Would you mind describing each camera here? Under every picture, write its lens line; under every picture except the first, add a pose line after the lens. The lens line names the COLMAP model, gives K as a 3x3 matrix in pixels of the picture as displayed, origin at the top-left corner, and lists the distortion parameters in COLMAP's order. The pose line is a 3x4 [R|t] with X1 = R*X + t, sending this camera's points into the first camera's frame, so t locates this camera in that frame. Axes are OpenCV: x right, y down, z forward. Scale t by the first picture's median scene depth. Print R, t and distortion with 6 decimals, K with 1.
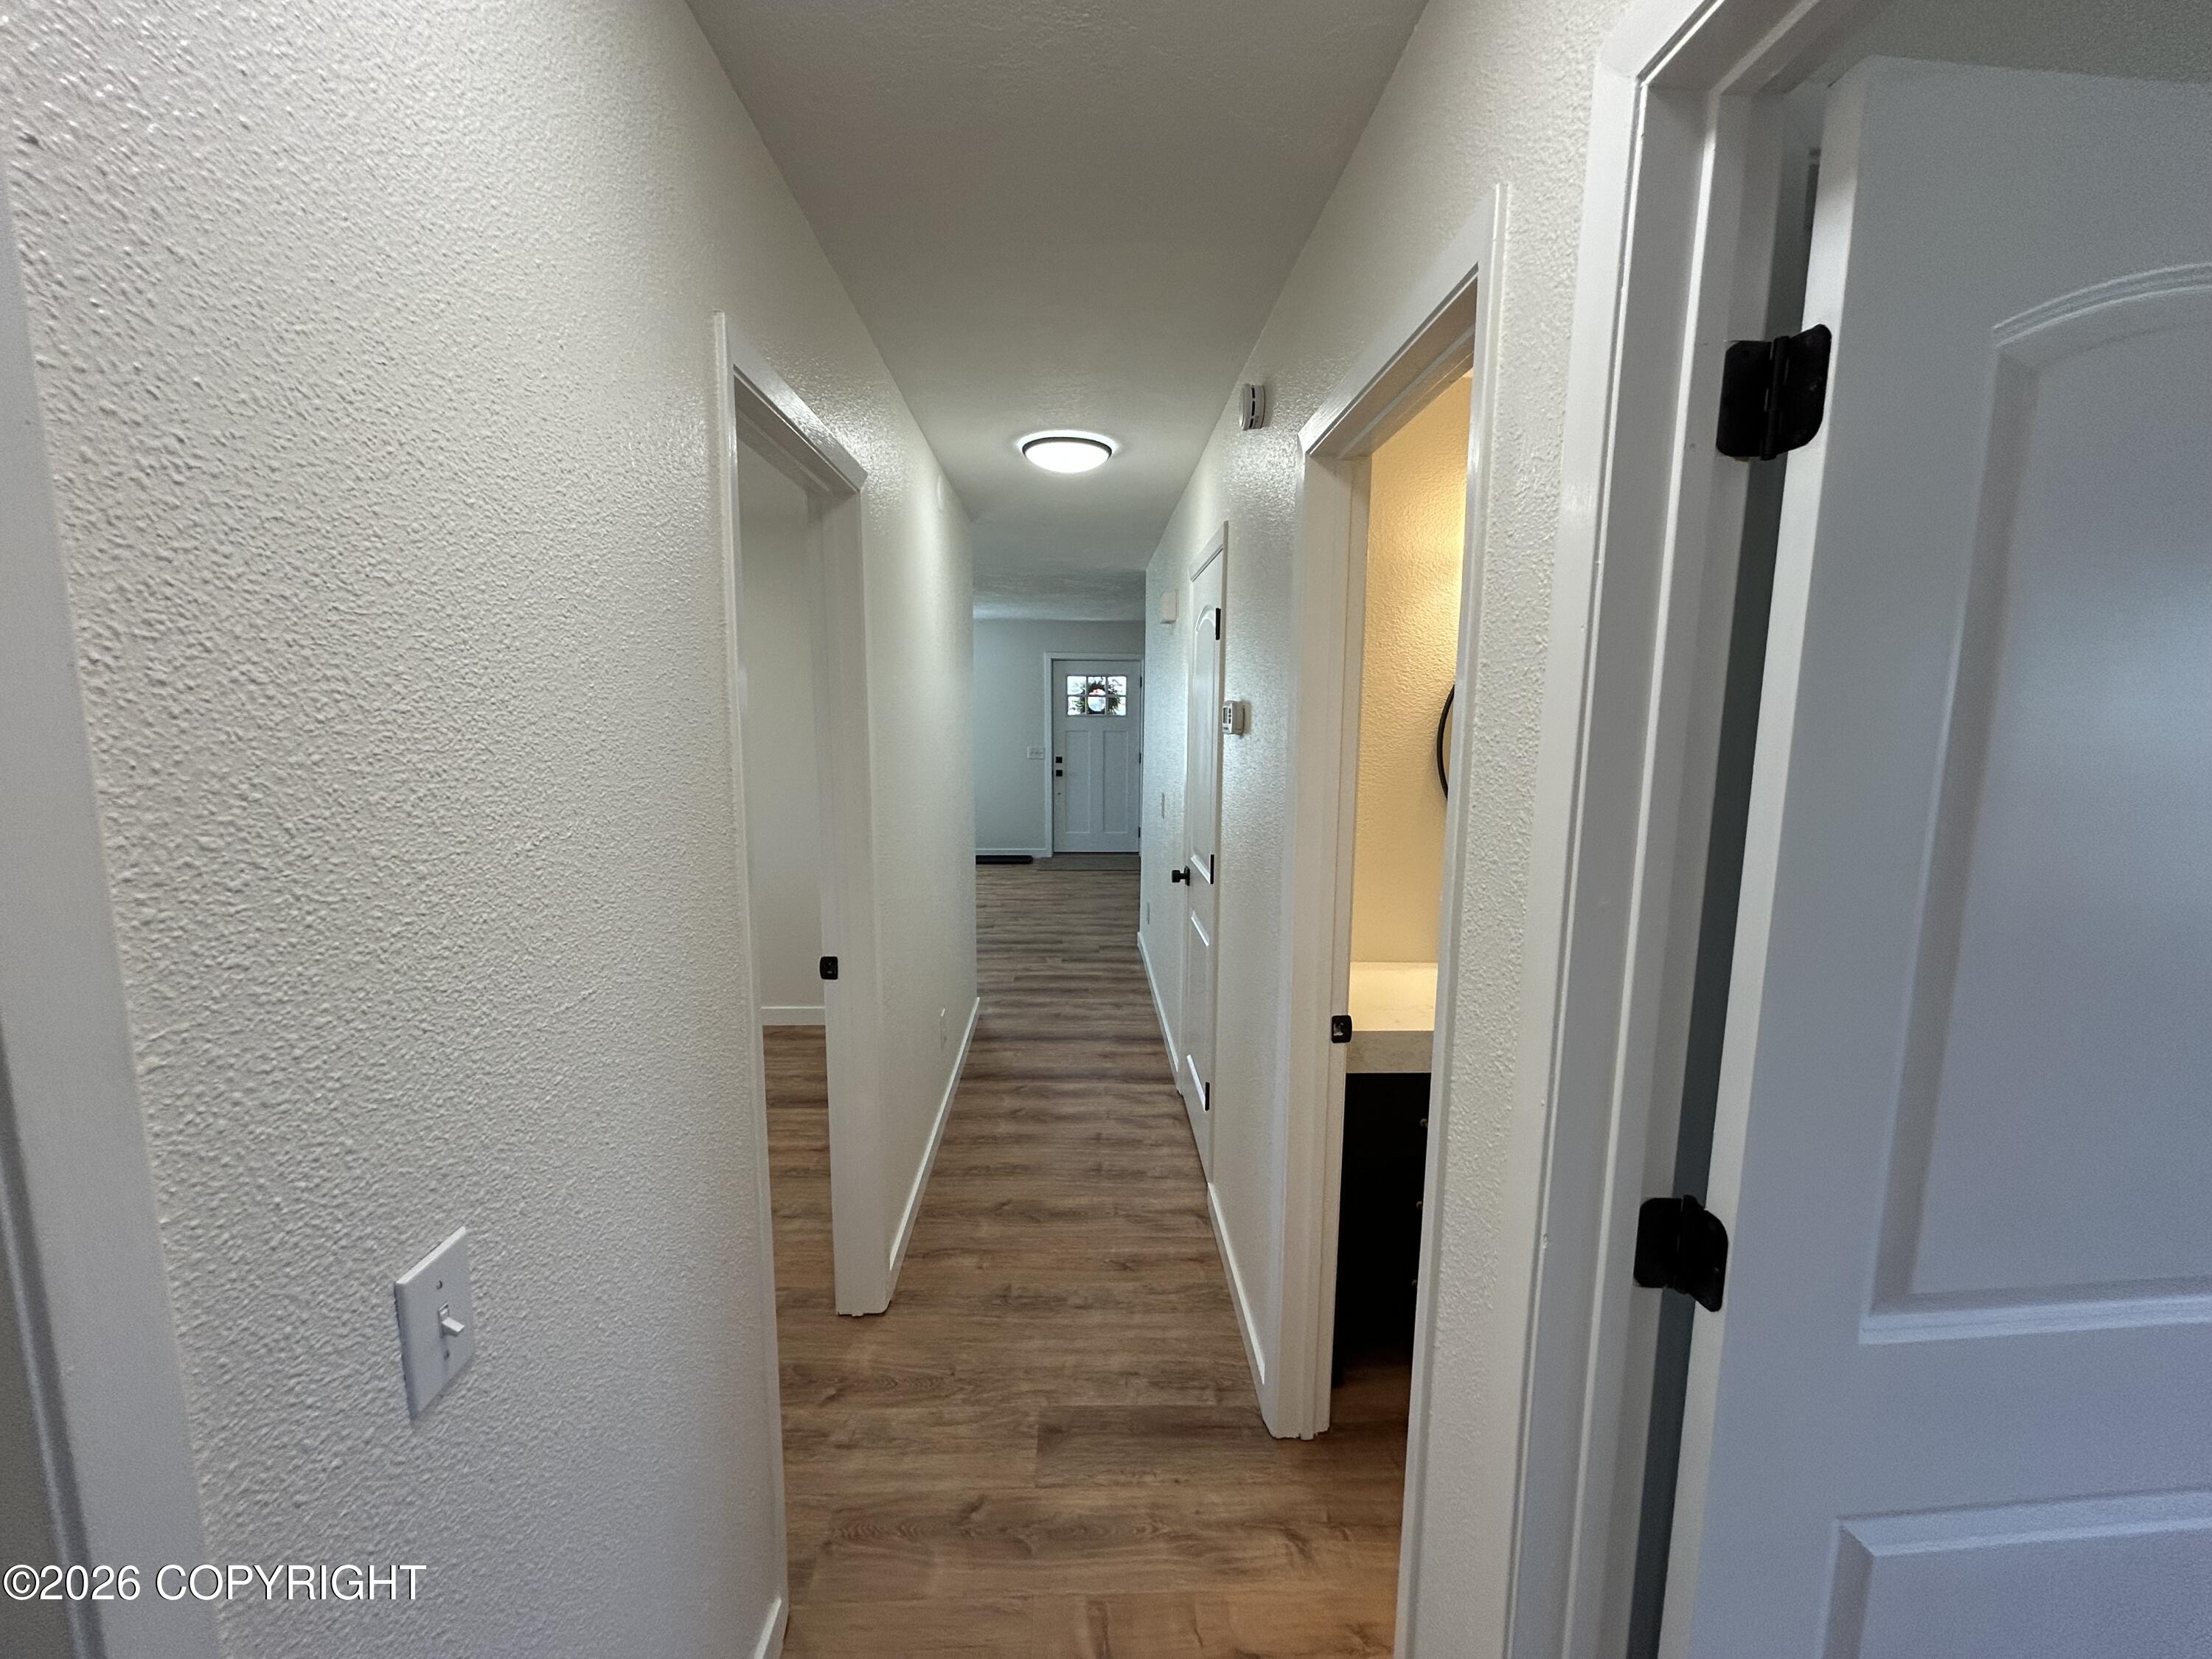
lens RADIAL K [[888.1, 0, 1108.7], [0, 888.1, 834.5], [0, 0, 1]] dist [-0.007818, 0.001723]
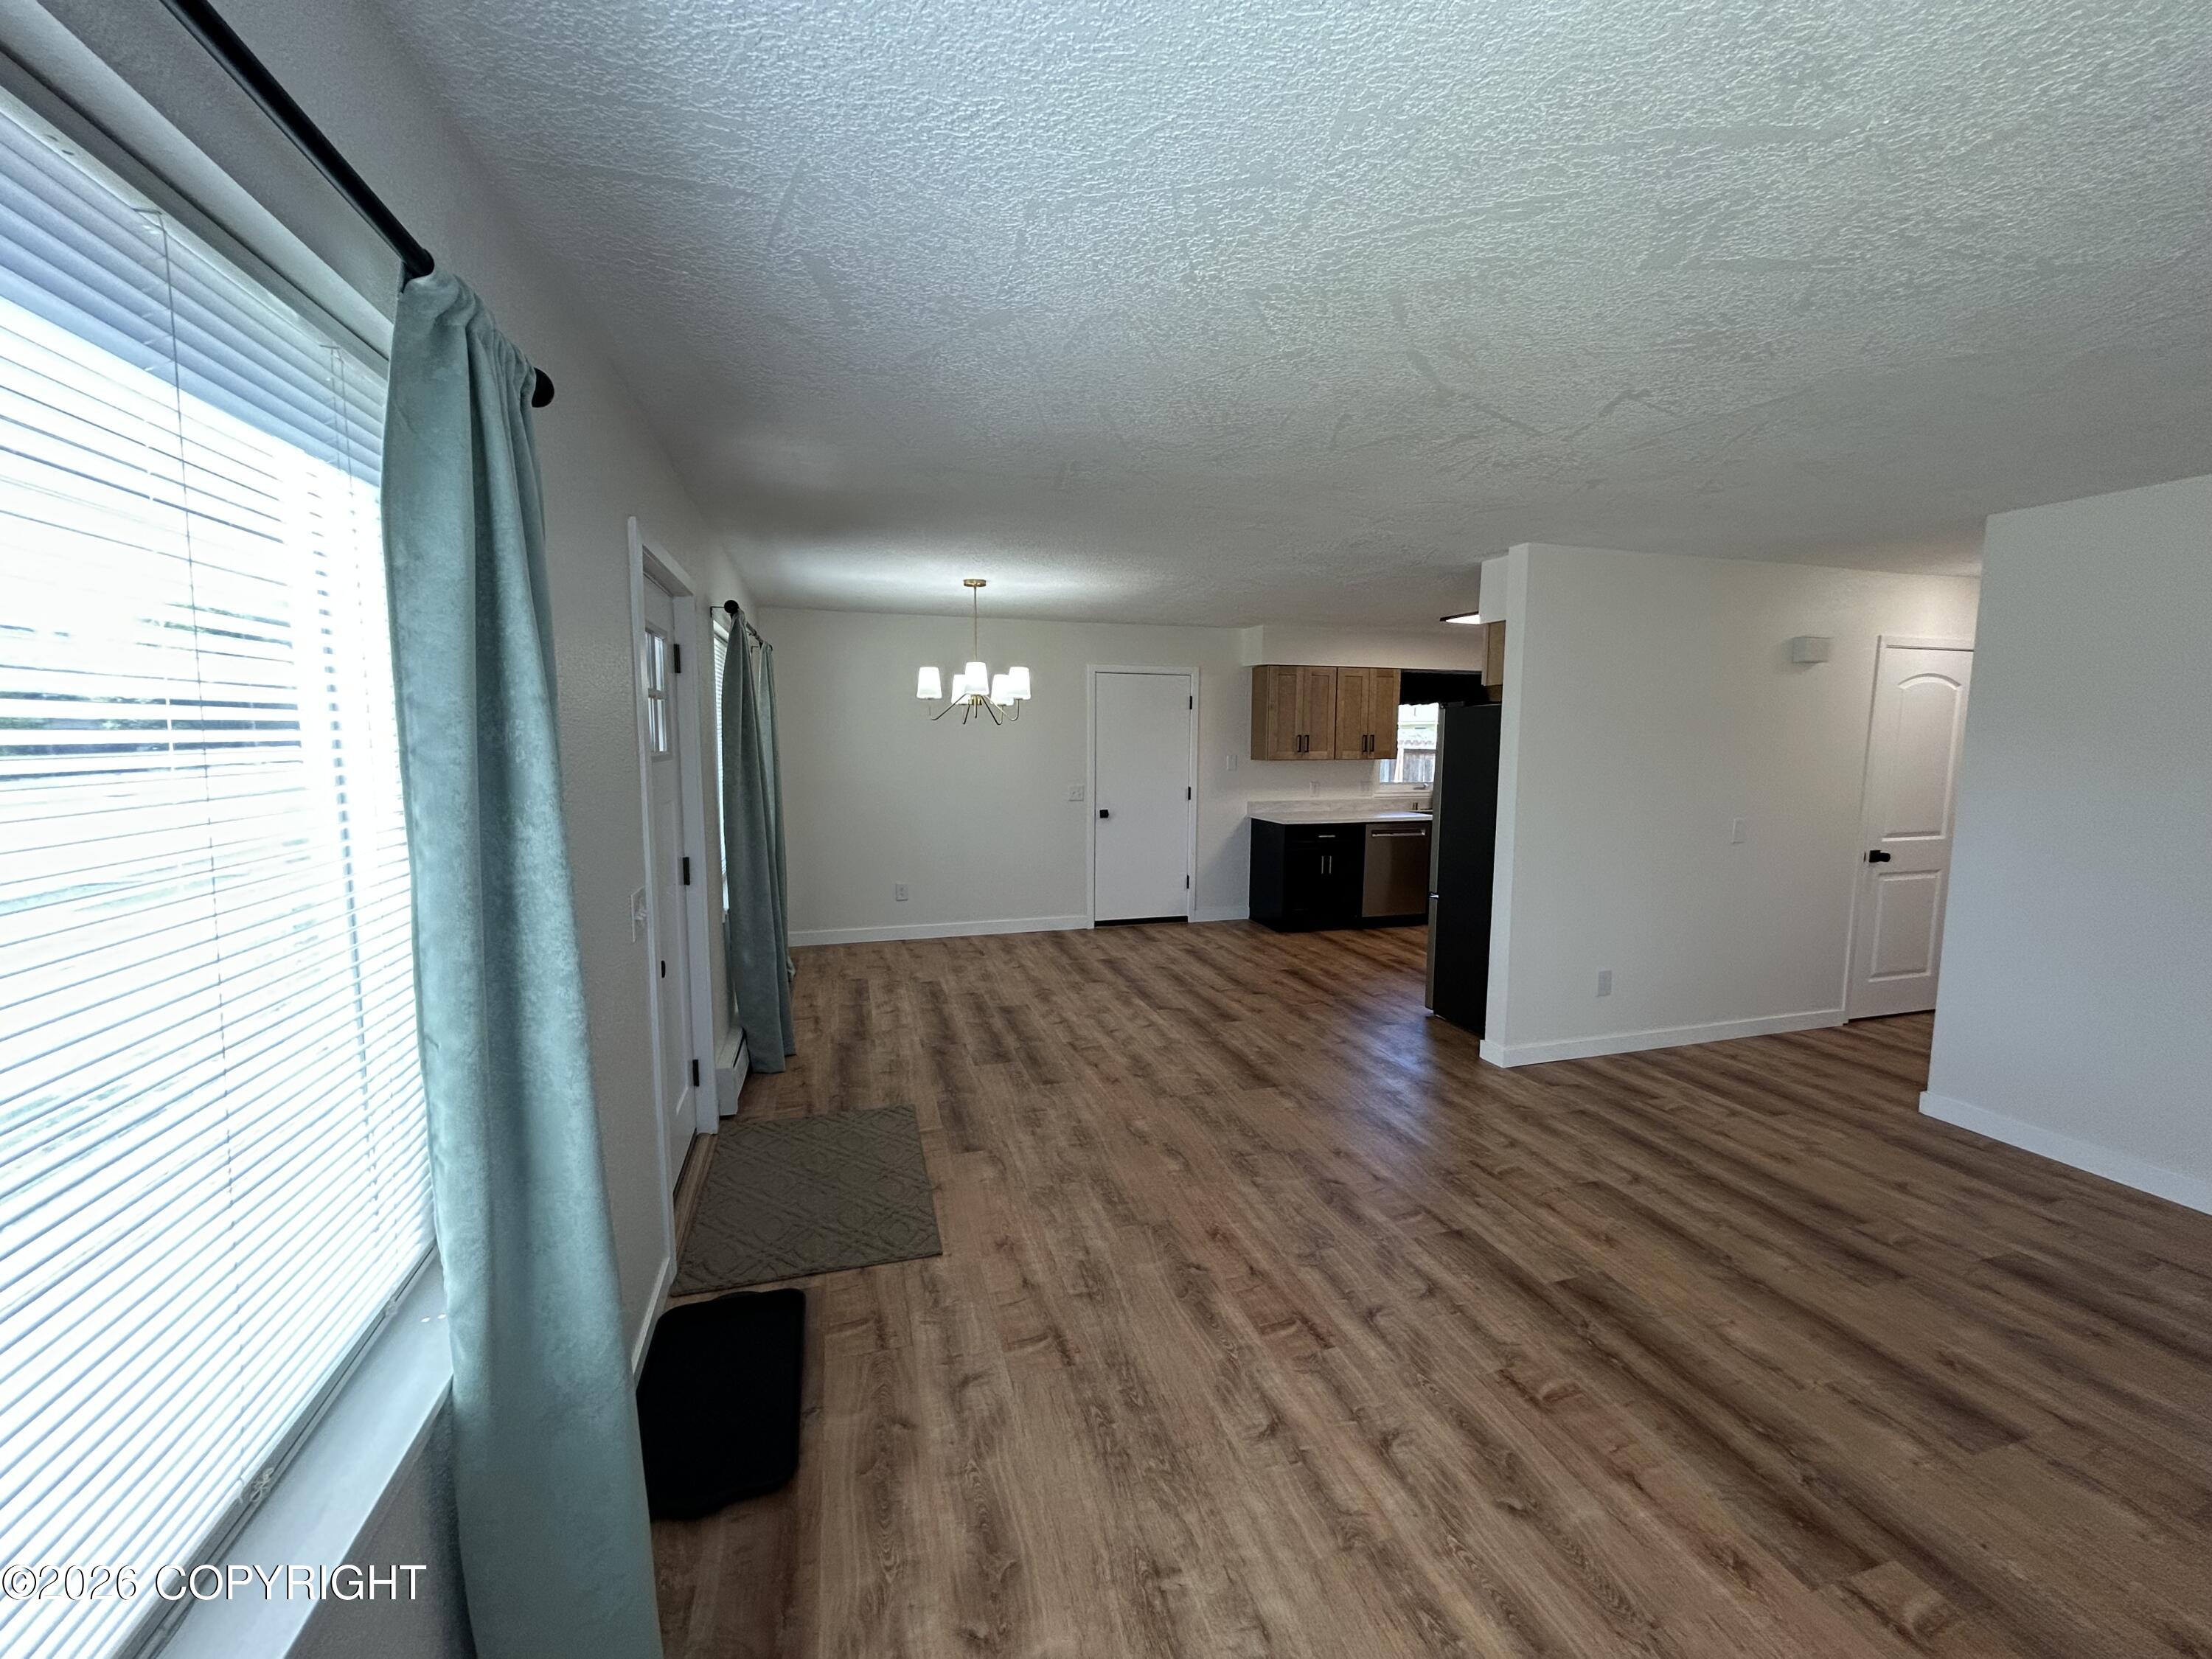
lens RADIAL K [[888.1, 0, 1099.9], [0, 888.1, 827.5], [0, 0, 1]] dist [-0.007818, 0.001723]
pose [[-0.248282, -0.108786, 0.962560, -0.371809], [0.123398, 0.982027, 0.142815, -0.141131], [-0.960796, 0.154237, -0.230396, 0.963142]]
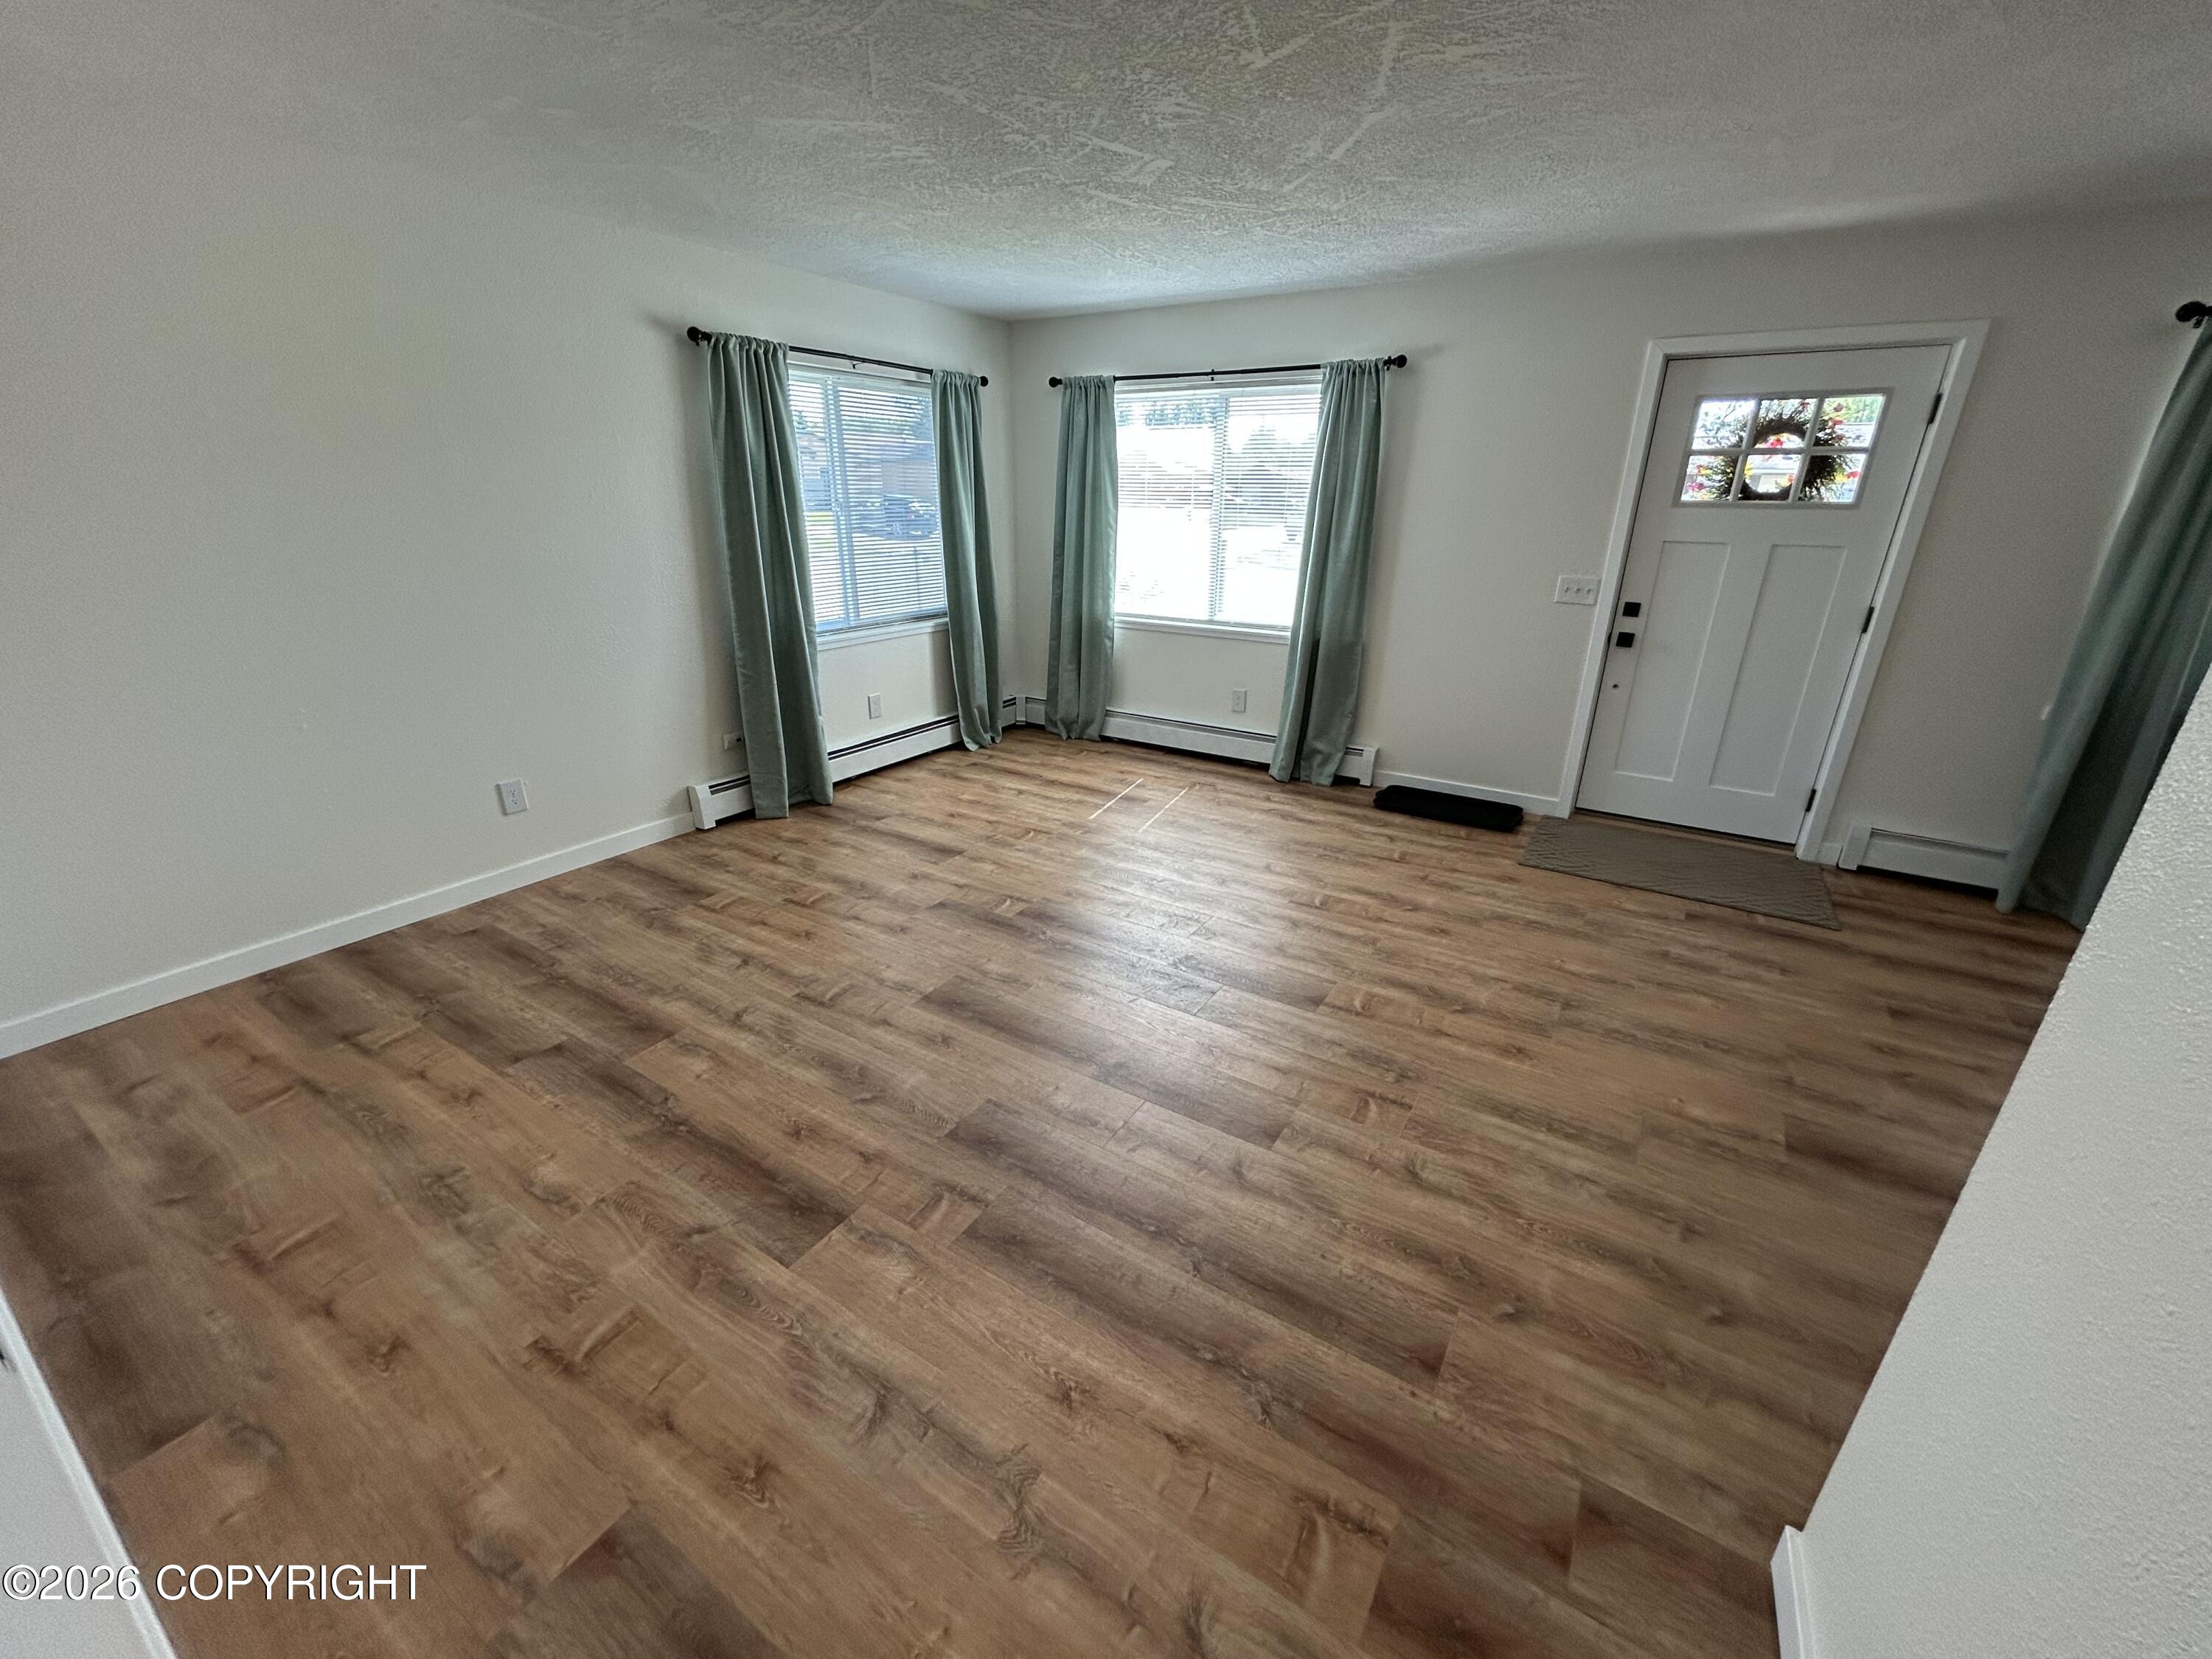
lens RADIAL K [[888.1, 0, 1102.8], [0, 888.1, 831.0], [0, 0, 1]] dist [-0.007818, 0.001723]
pose [[0.824215, 0.206122, -0.527431, -0.018503], [-0.078763, 0.964076, 0.253682, -0.070812], [0.560773, -0.167547, 0.810840, 0.493344]]
